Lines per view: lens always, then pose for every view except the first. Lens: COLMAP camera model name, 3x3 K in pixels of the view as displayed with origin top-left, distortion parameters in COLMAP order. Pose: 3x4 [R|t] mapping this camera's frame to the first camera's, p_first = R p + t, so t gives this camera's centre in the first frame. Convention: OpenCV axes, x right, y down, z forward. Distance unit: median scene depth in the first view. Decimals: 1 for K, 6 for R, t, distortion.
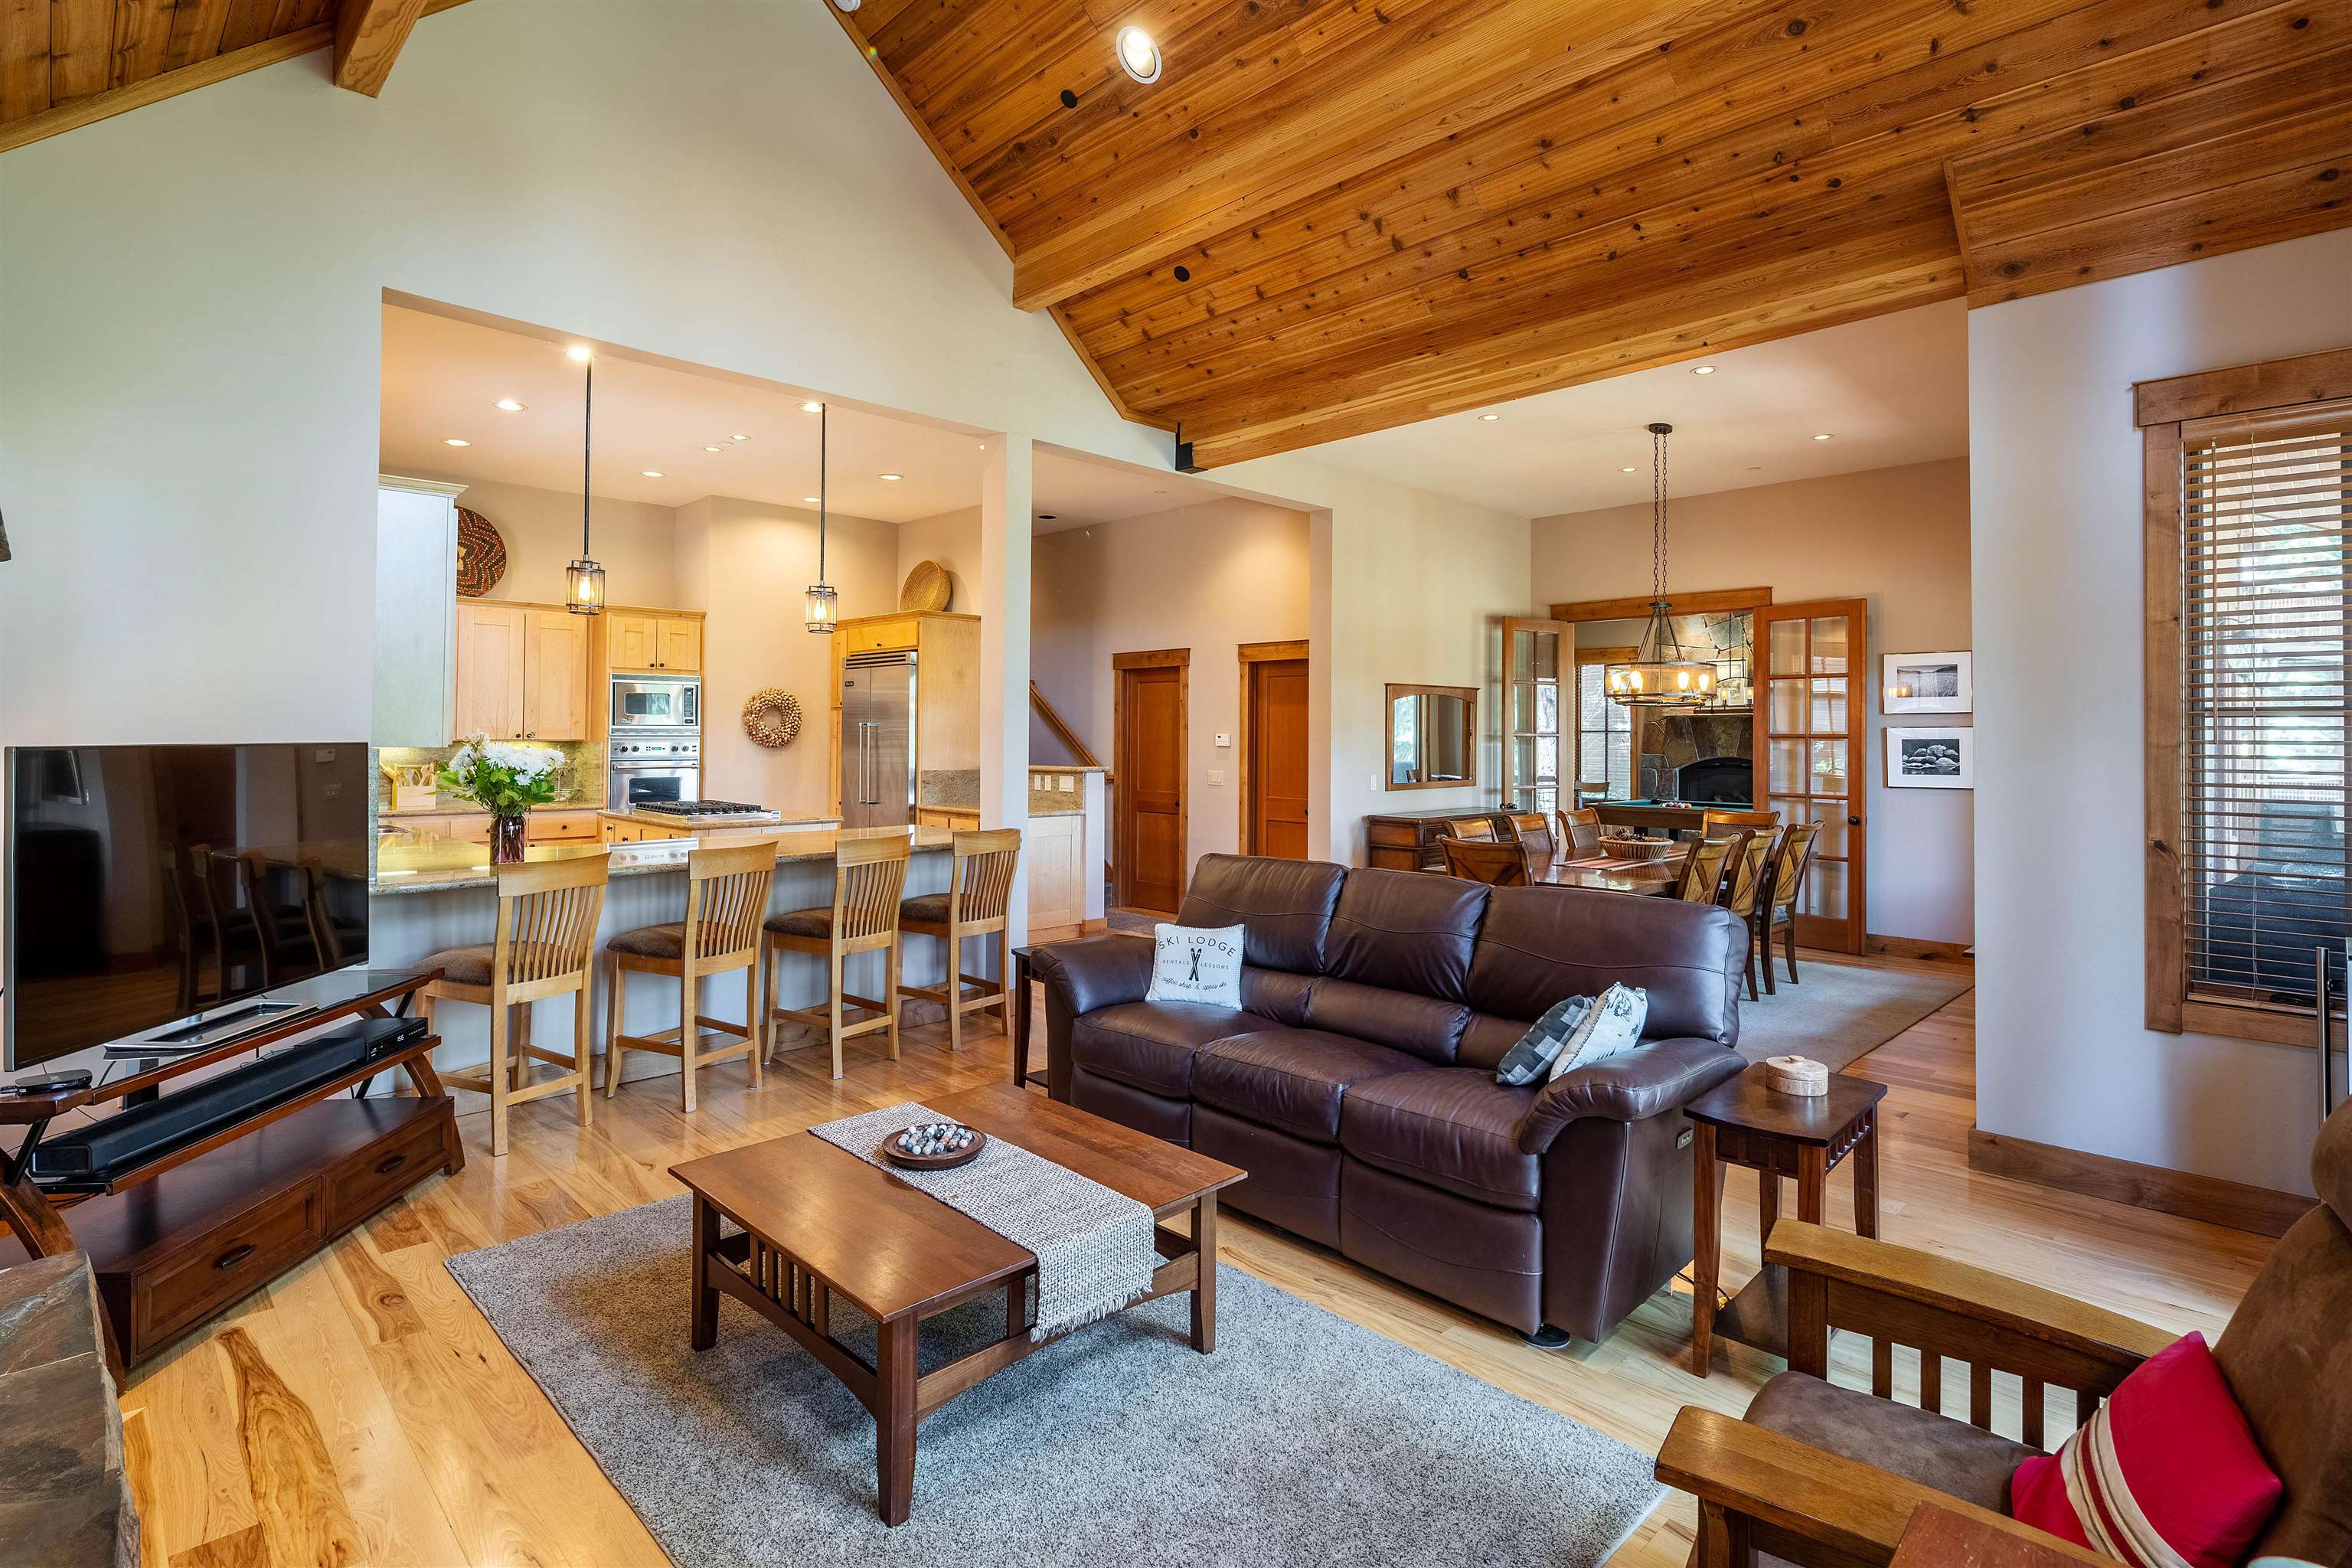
lens RADIAL K [[1143.5, 0, 1181.8], [0, 1143.5, 726.0], [0, 0, 1]] dist [-0.000598, 0.000028]
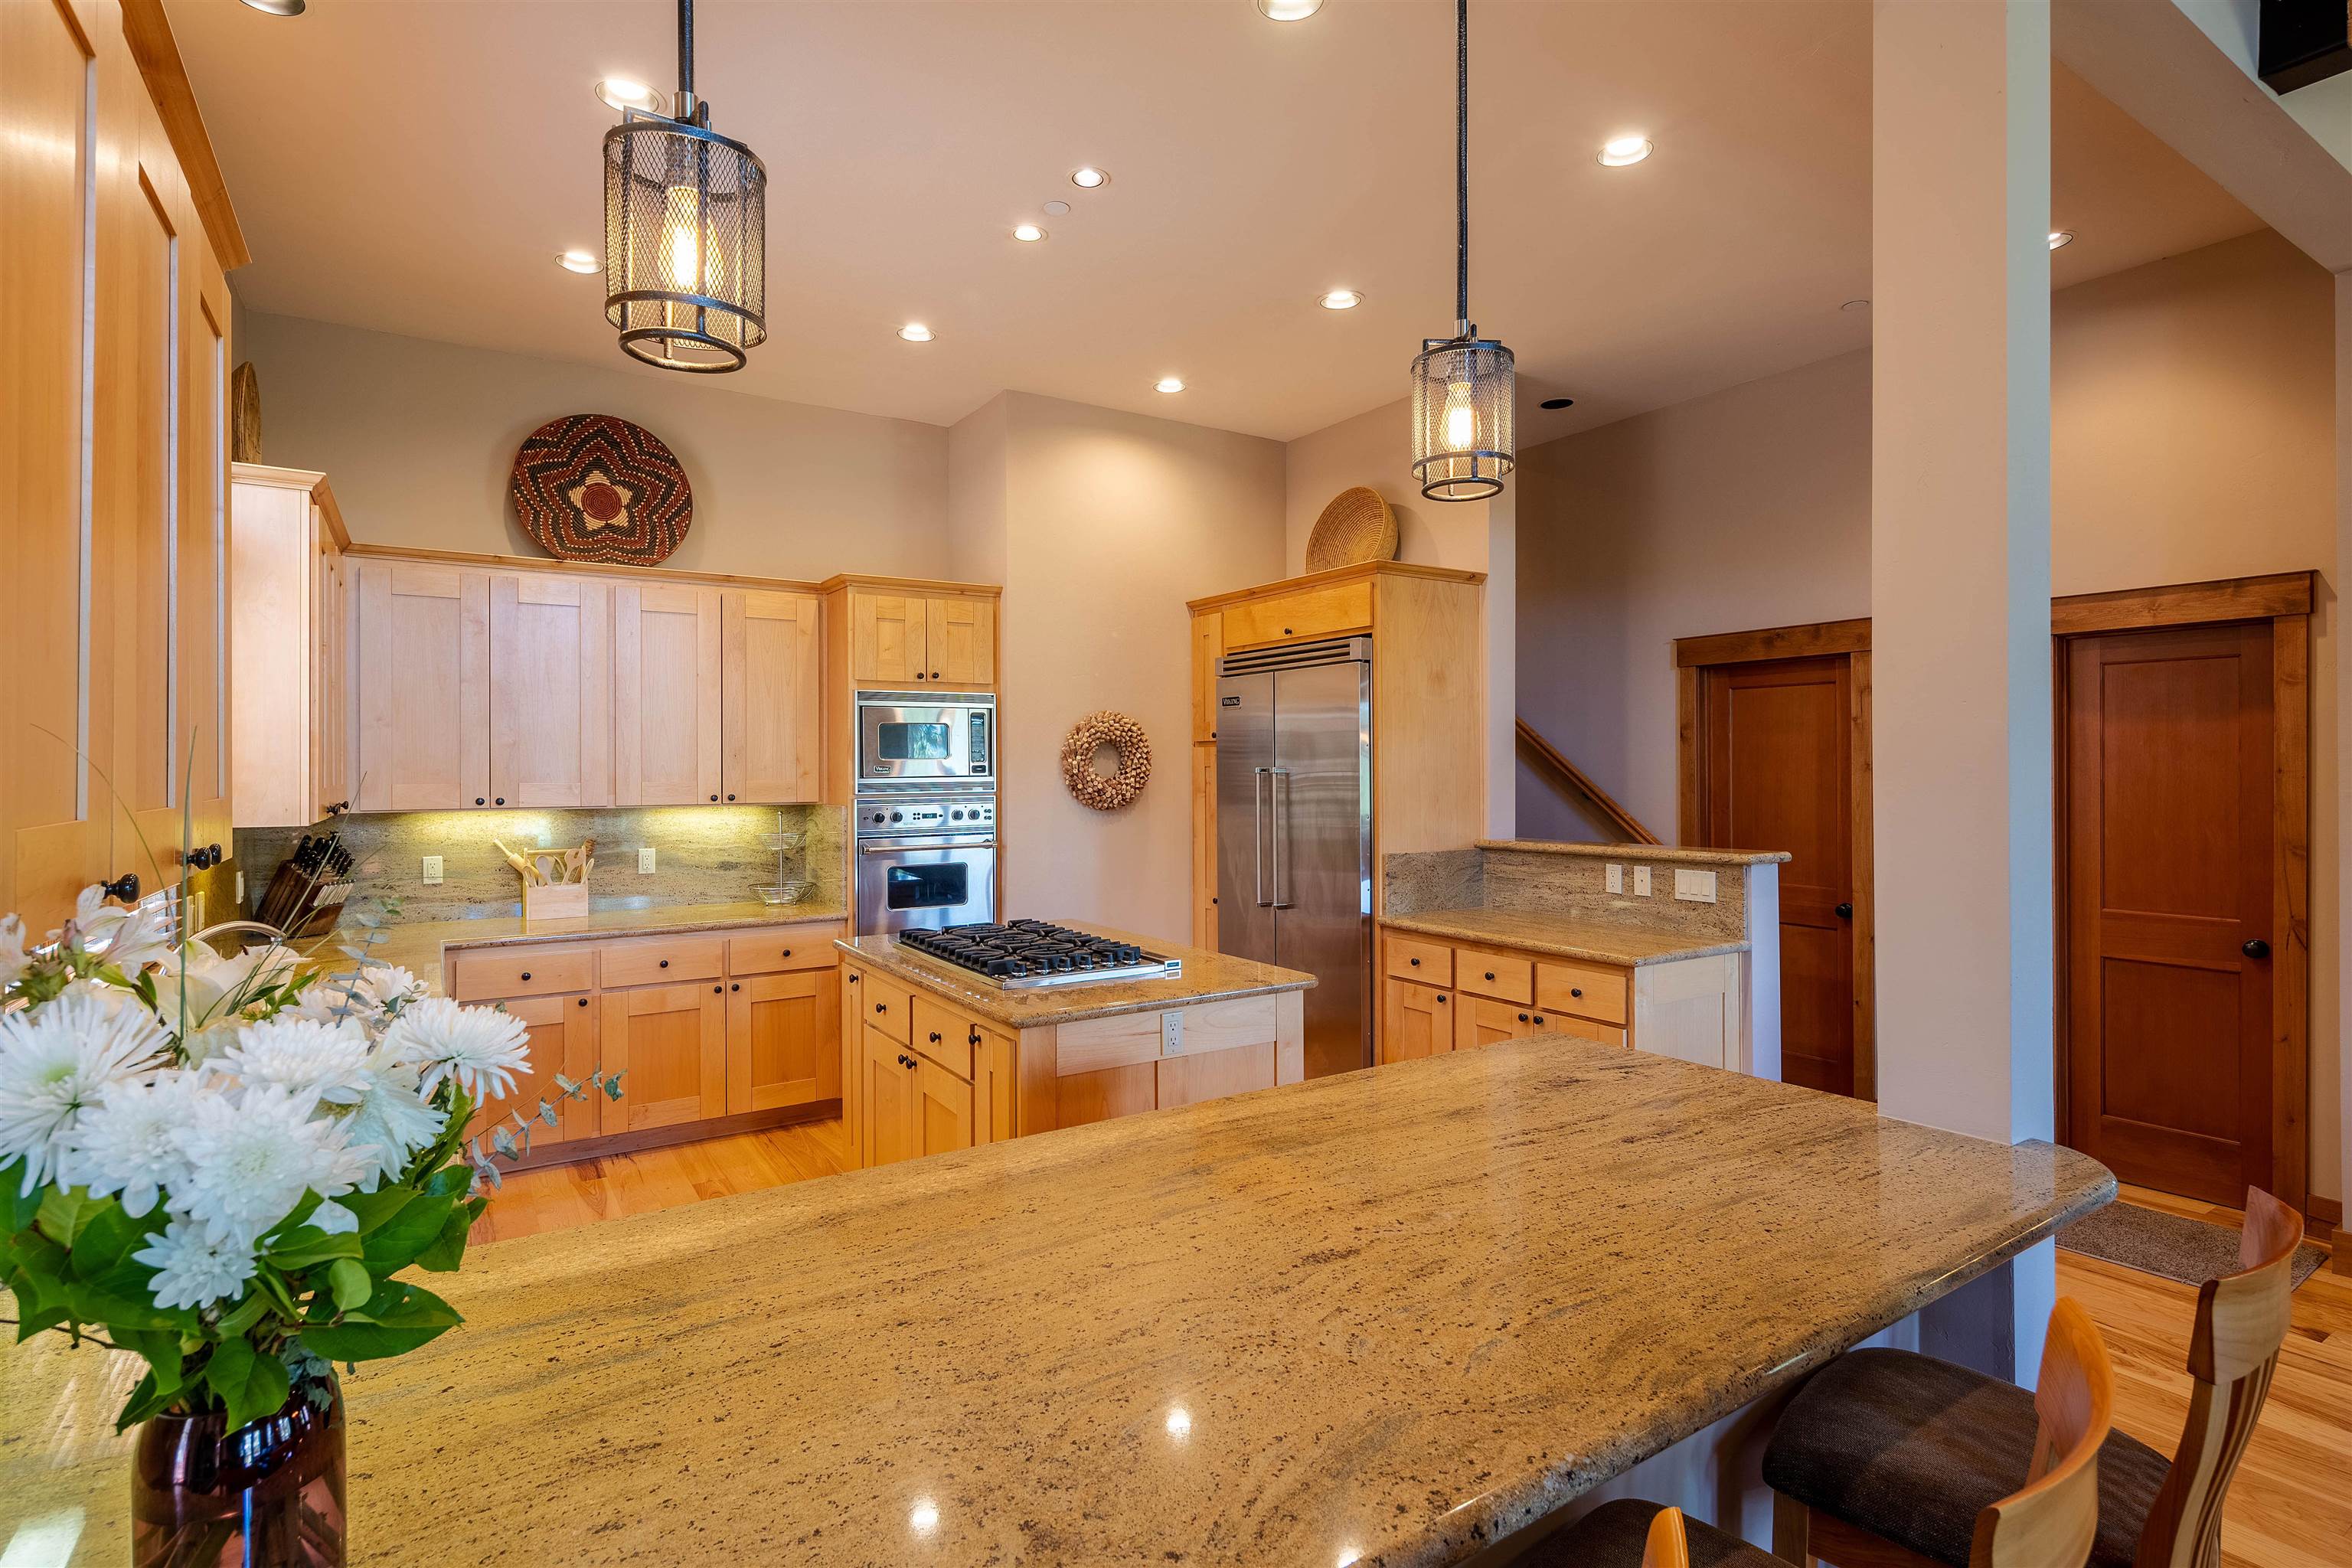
lens RADIAL K [[1143.5, 0, 1173.8], [0, 1143.5, 776.3], [0, 0, 1]] dist [-0.000598, 0.000028]
pose [[0.979622, -0.010774, -0.200562, -0.210033], [0.014072, 0.999788, 0.015027, -0.007865], [0.200357, -0.017543, 0.979566, 0.432213]]
